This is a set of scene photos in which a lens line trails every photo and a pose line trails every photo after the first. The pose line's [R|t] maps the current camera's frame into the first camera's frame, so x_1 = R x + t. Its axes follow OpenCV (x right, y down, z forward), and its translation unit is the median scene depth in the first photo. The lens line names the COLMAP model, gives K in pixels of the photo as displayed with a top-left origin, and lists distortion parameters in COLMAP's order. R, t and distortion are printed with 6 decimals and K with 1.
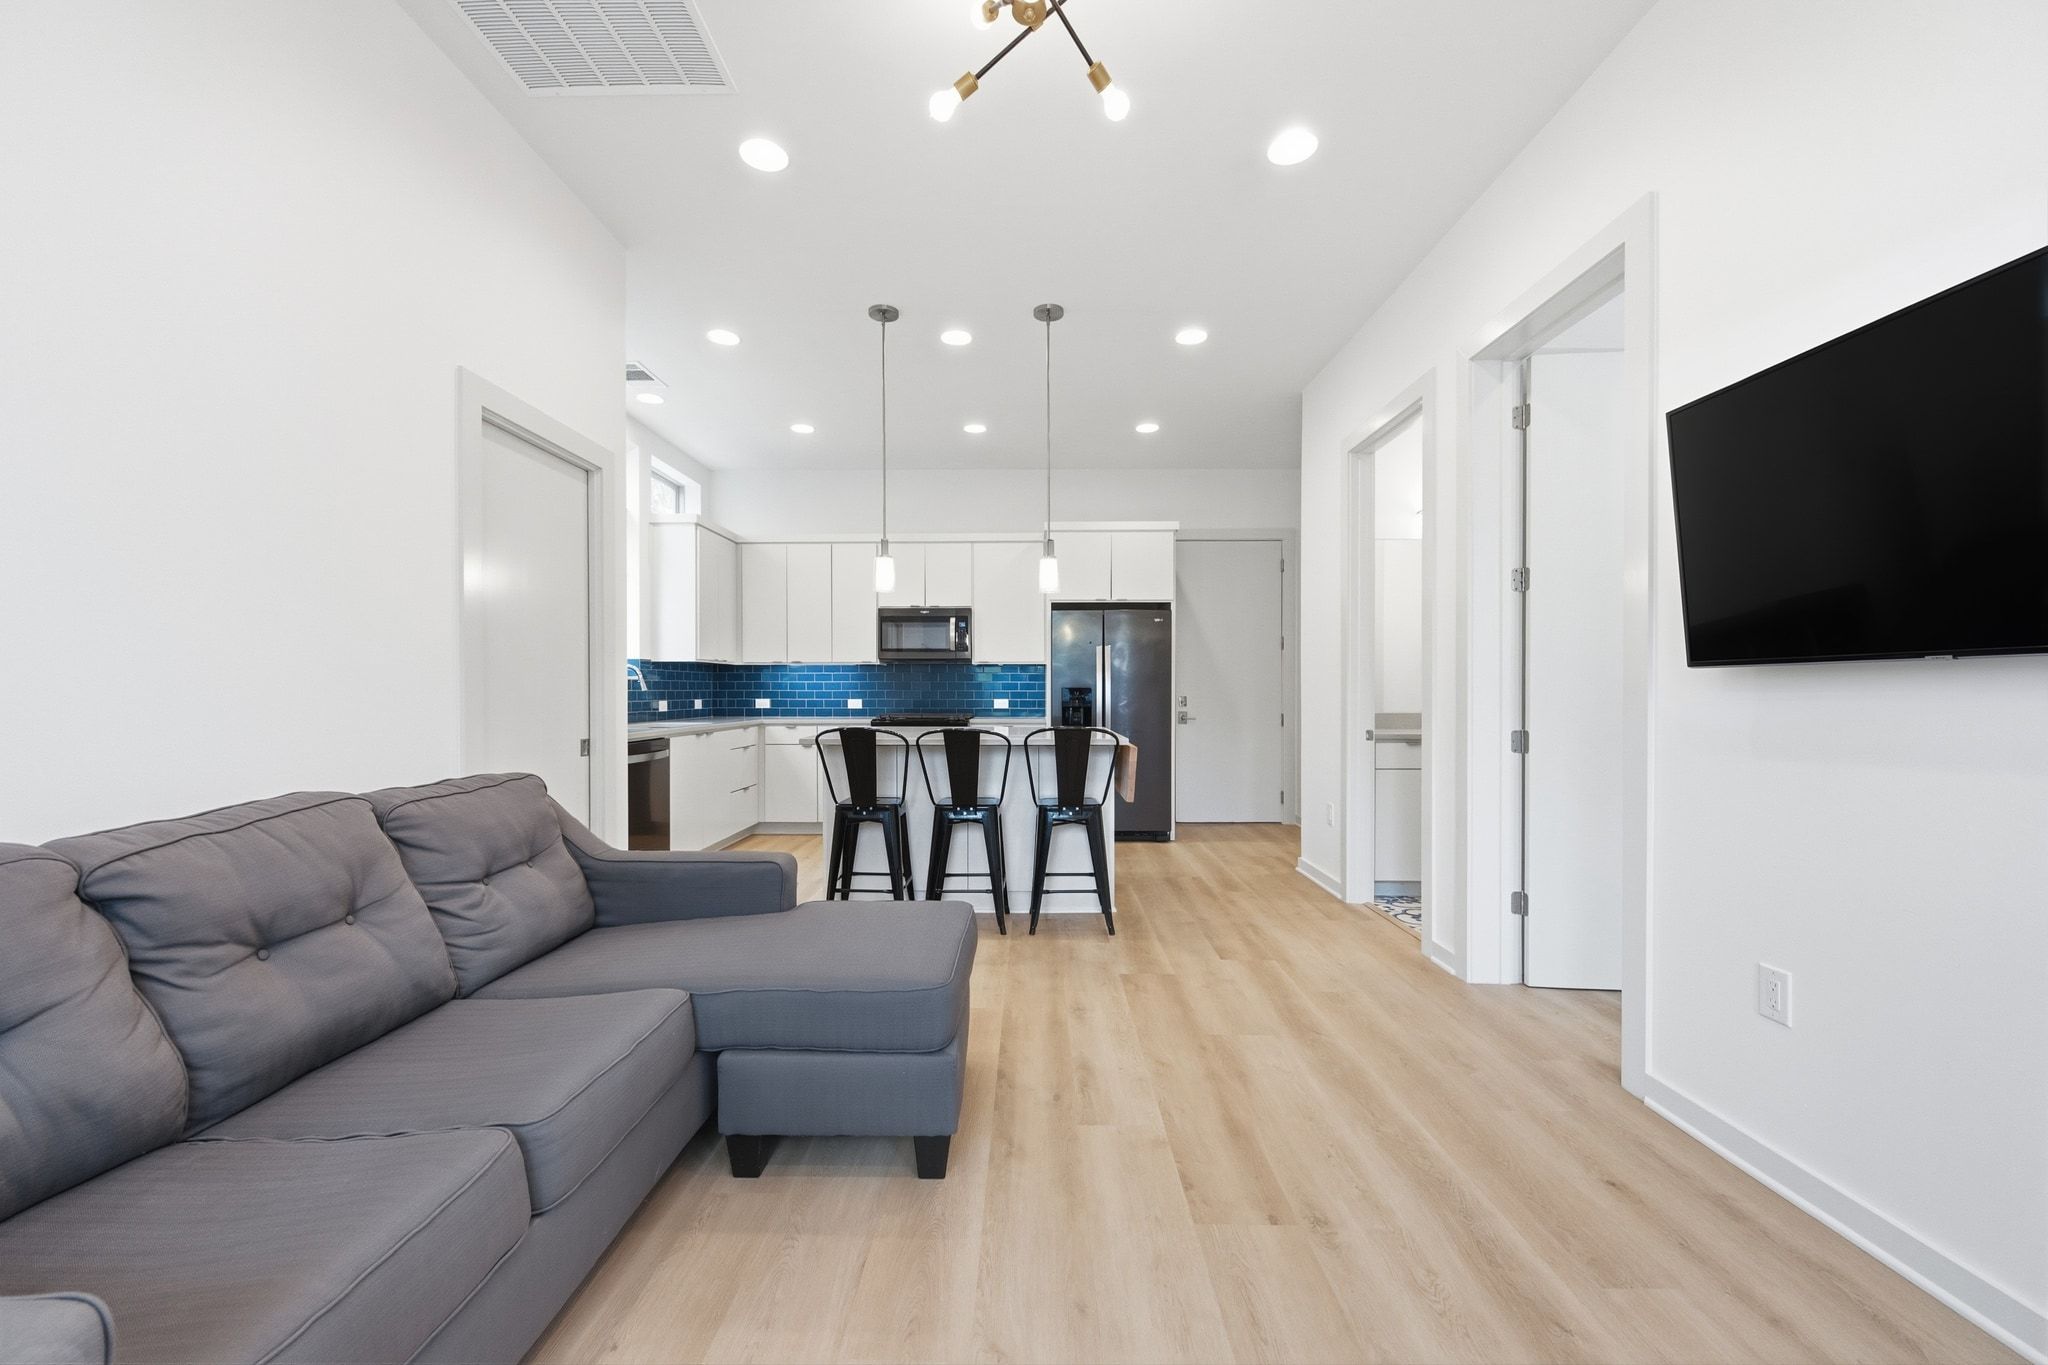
lens RADIAL K [[802.7, 0, 1016.4], [0, 802.7, 696.7], [0, 0, 1]] dist [-0.003160, 0.000282]
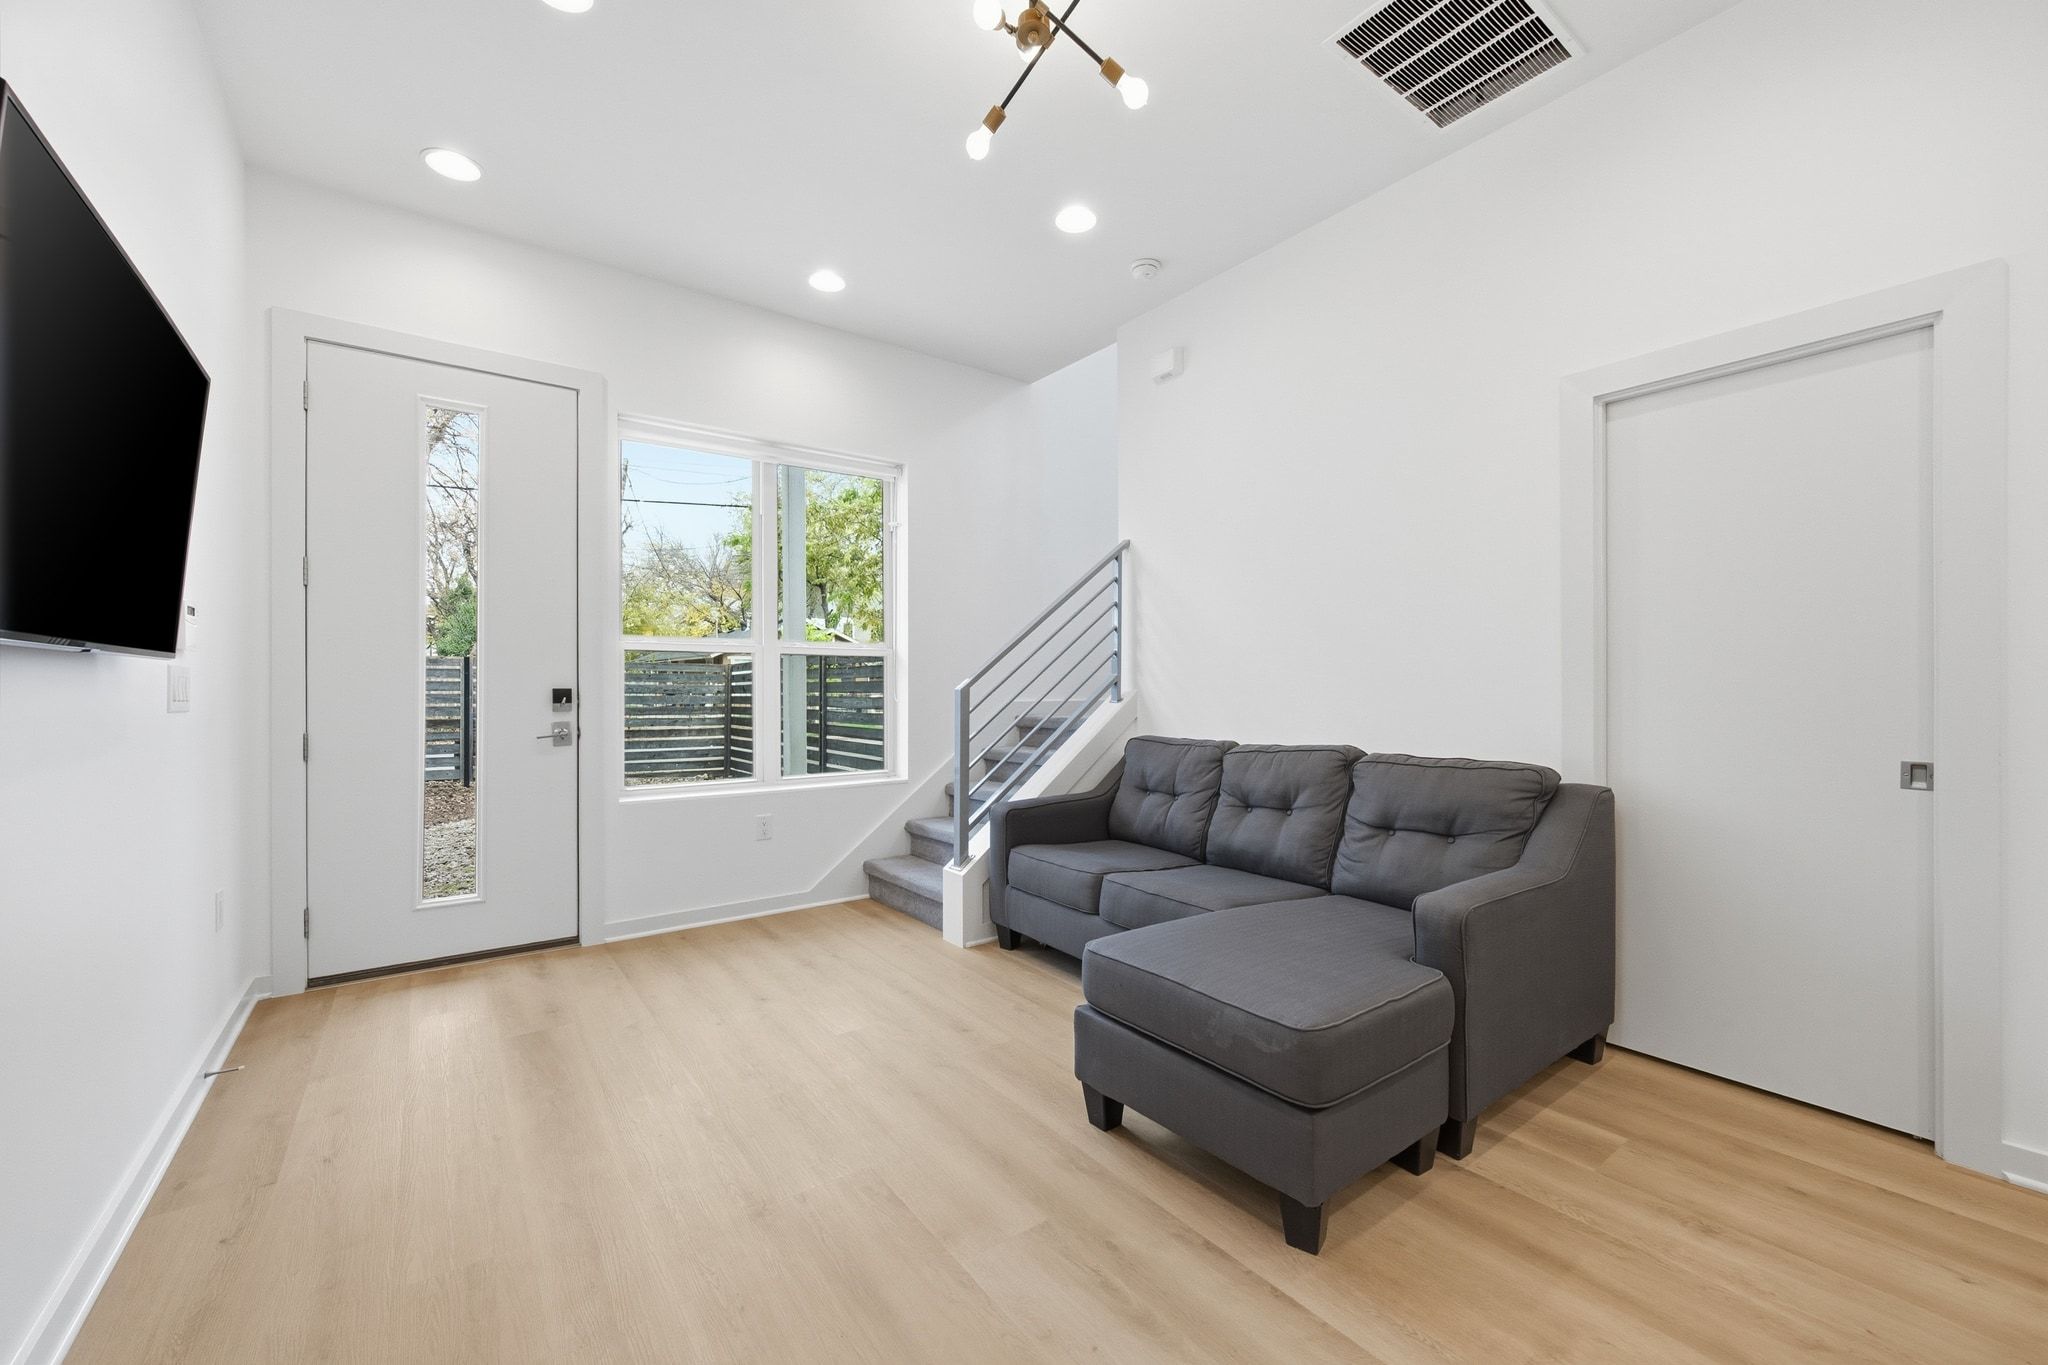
lens RADIAL K [[802.7, 0, 1022.8], [0, 802.7, 688.9], [0, 0, 1]] dist [-0.003160, 0.000282]
pose [[-0.790392, 0.003112, -0.612593, 0.397226], [-0.001591, 0.999973, 0.007133, -0.006946], [0.612599, 0.006612, -0.790366, 1.083549]]
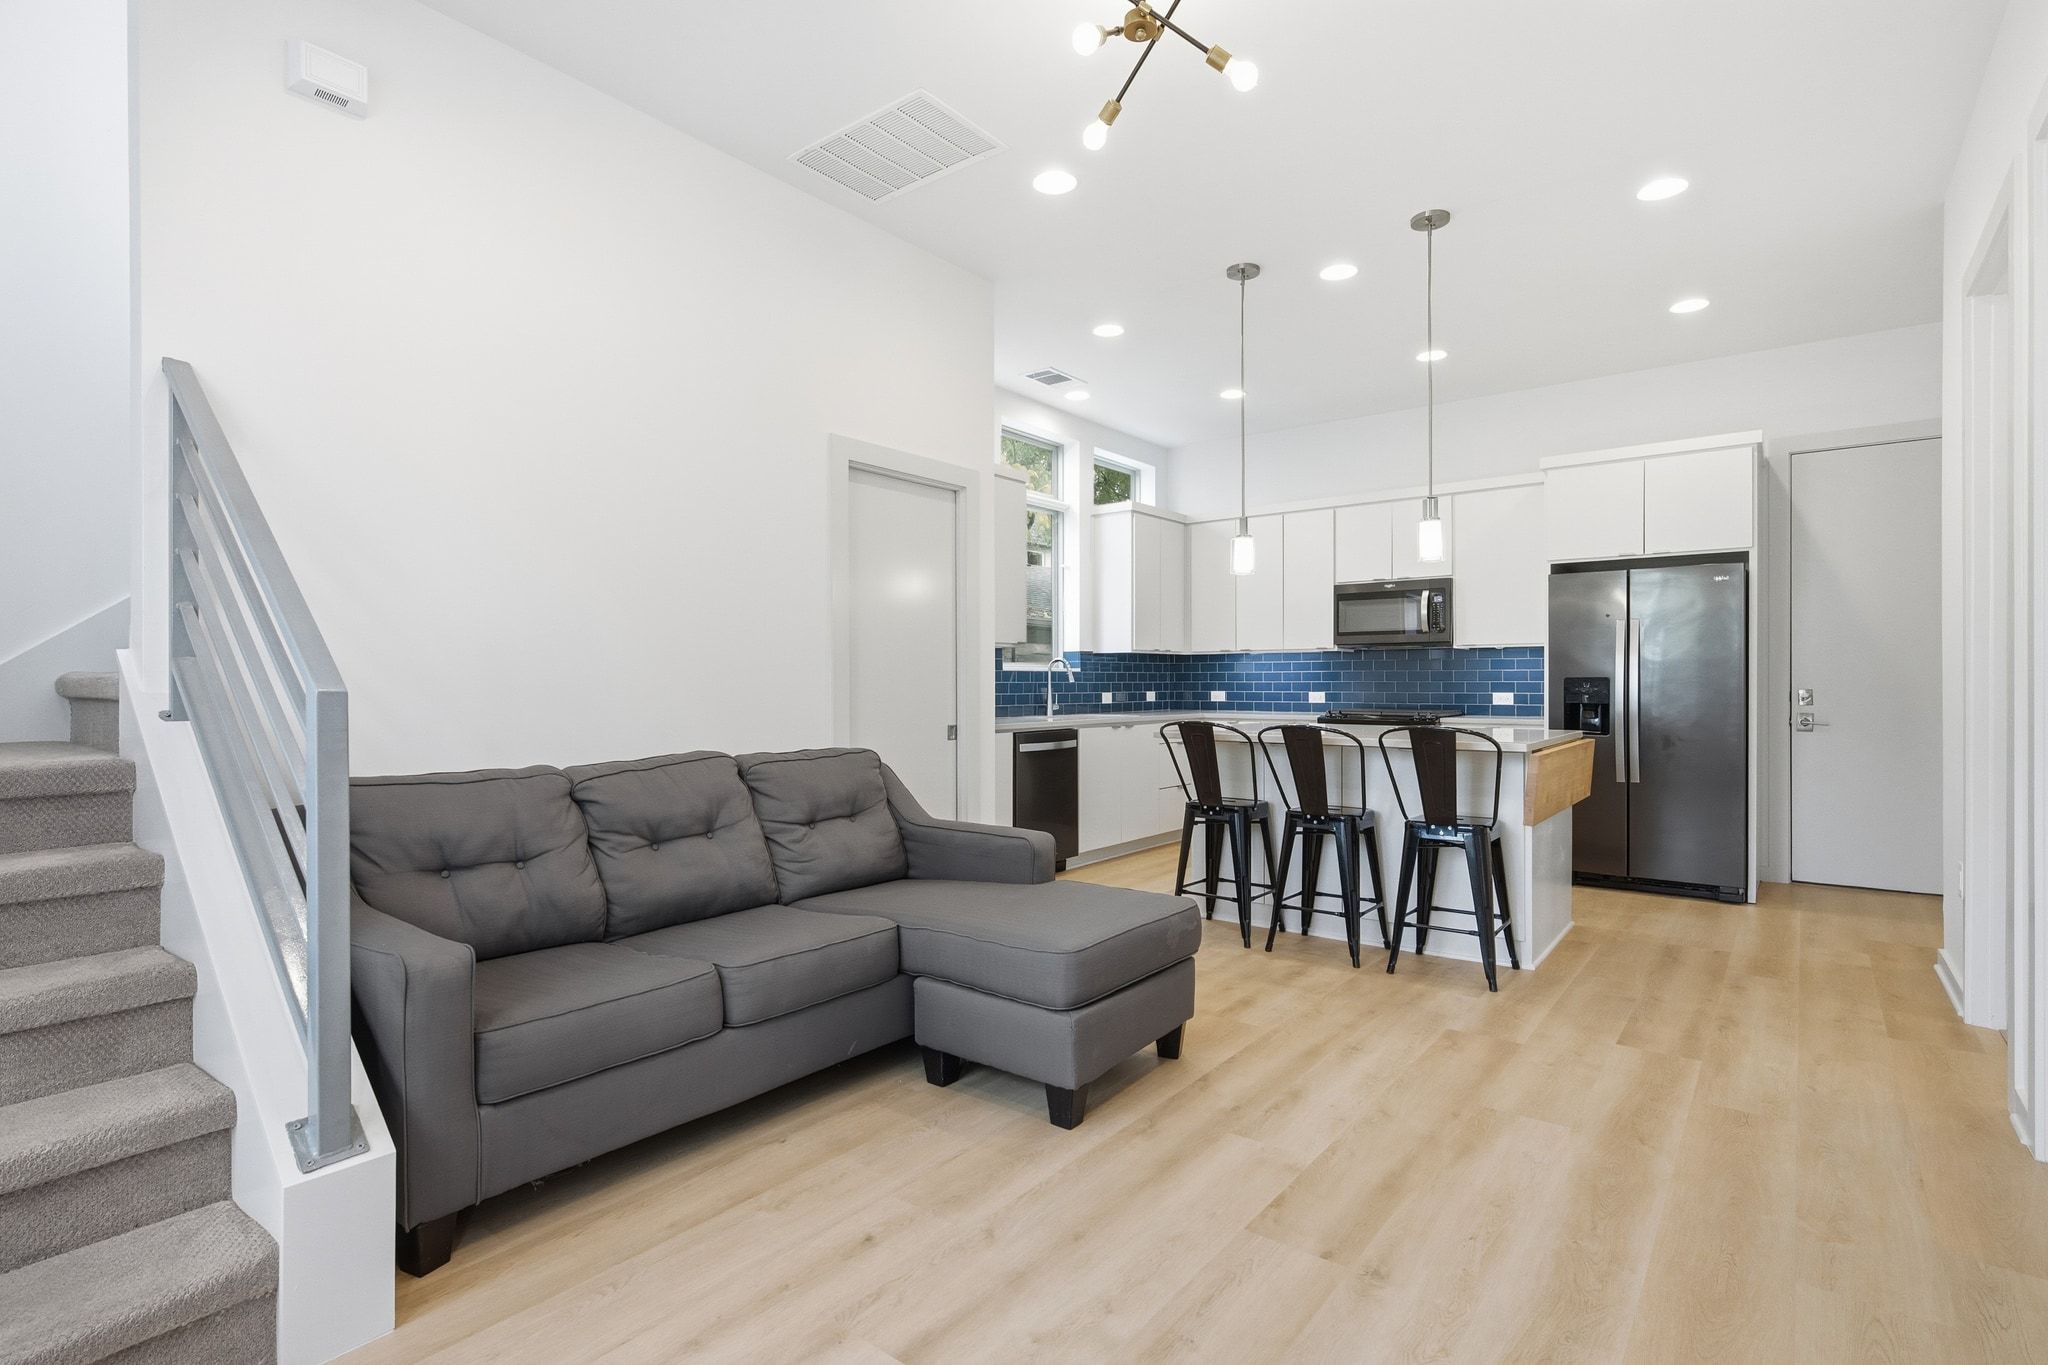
lens RADIAL K [[983.2, 0, 1013.4], [0, 983.2, 685.1], [0, 0, 1]] dist [-0.001741, -0.000533]
pose [[0.795503, 0.000054, -0.605949, 0.391495], [-0.002343, 0.999993, -0.002987, -0.000332], [0.605945, 0.003796, 0.795498, -0.067375]]
